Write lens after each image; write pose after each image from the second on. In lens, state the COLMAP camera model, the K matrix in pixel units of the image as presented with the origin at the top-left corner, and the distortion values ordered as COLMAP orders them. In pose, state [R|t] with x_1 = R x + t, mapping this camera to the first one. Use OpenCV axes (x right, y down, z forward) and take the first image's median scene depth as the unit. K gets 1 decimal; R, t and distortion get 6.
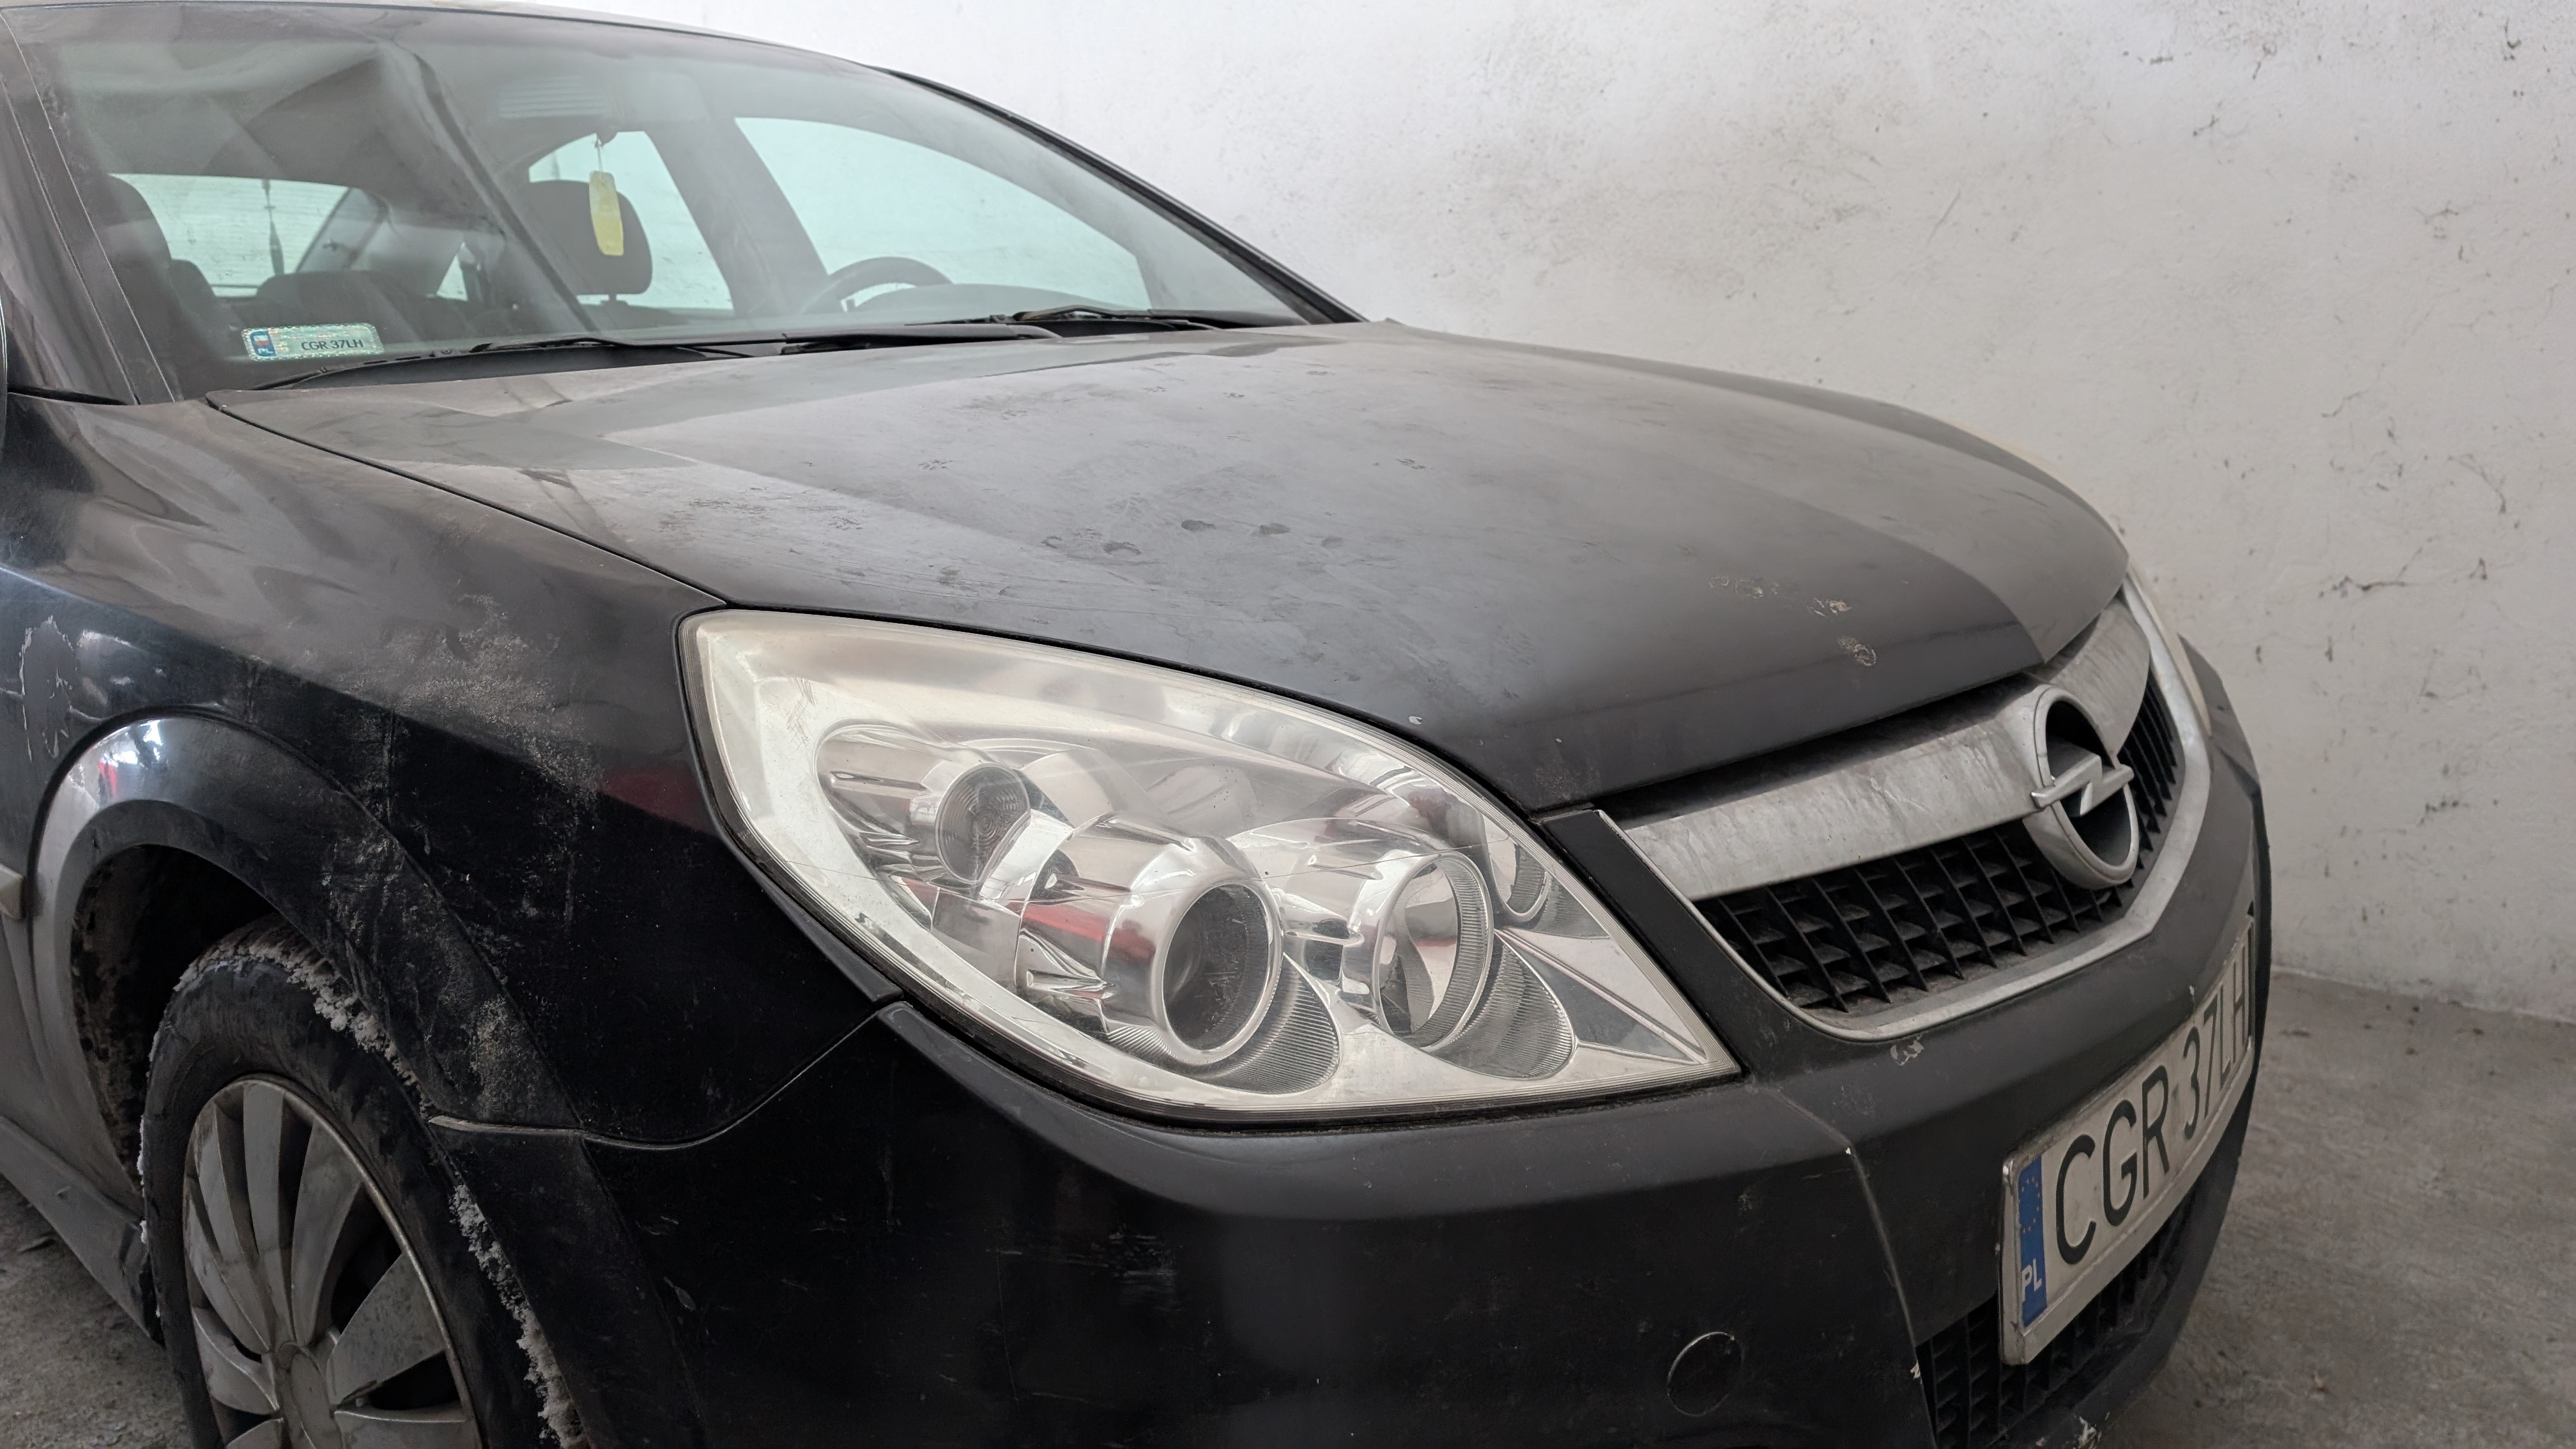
lens RADIAL K [[1813.7, 0, 1265.6], [0, 1813.7, 708.8], [0, 0, 1]] dist [0.028071, -0.014479]
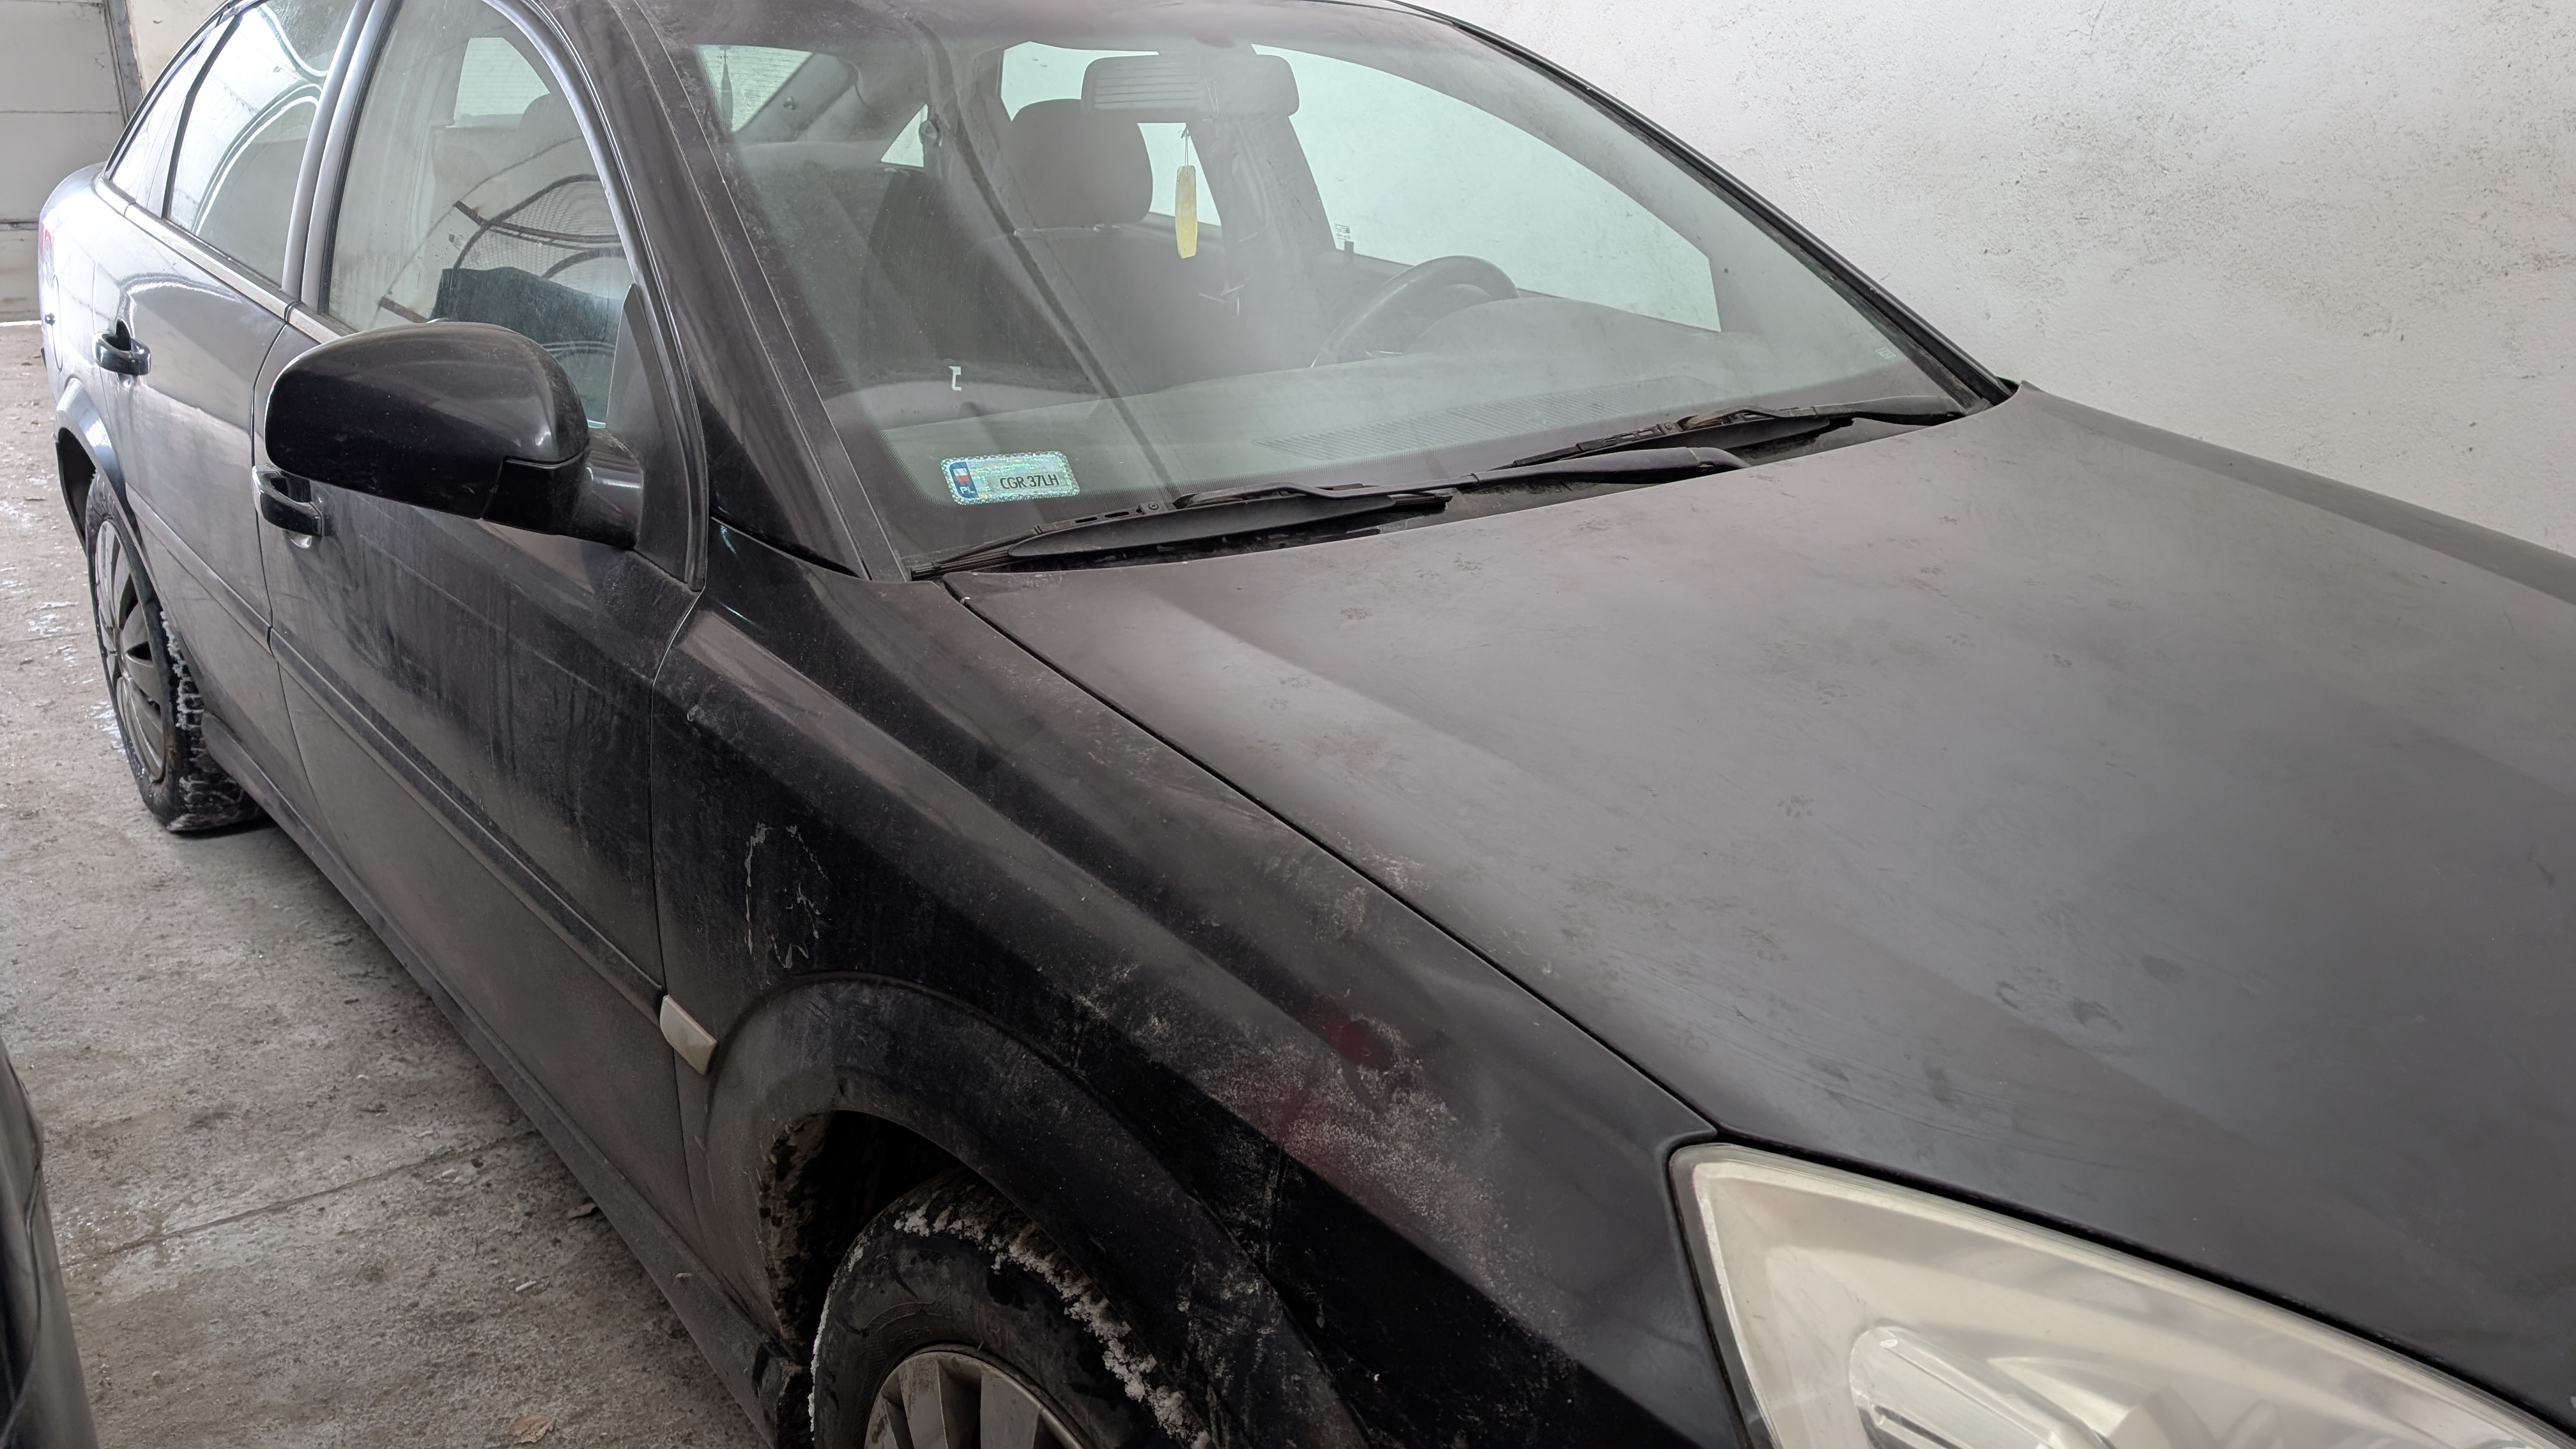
lens RADIAL K [[1813.7, 0, 1296.8], [0, 1813.7, 732.8], [0, 0, 1]] dist [0.028071, -0.014479]
pose [[0.986696, 0.112880, -0.117004, -0.260187], [-0.097436, 0.986685, 0.130227, -0.210083], [0.130146, -0.117094, 0.984556, 0.100750]]
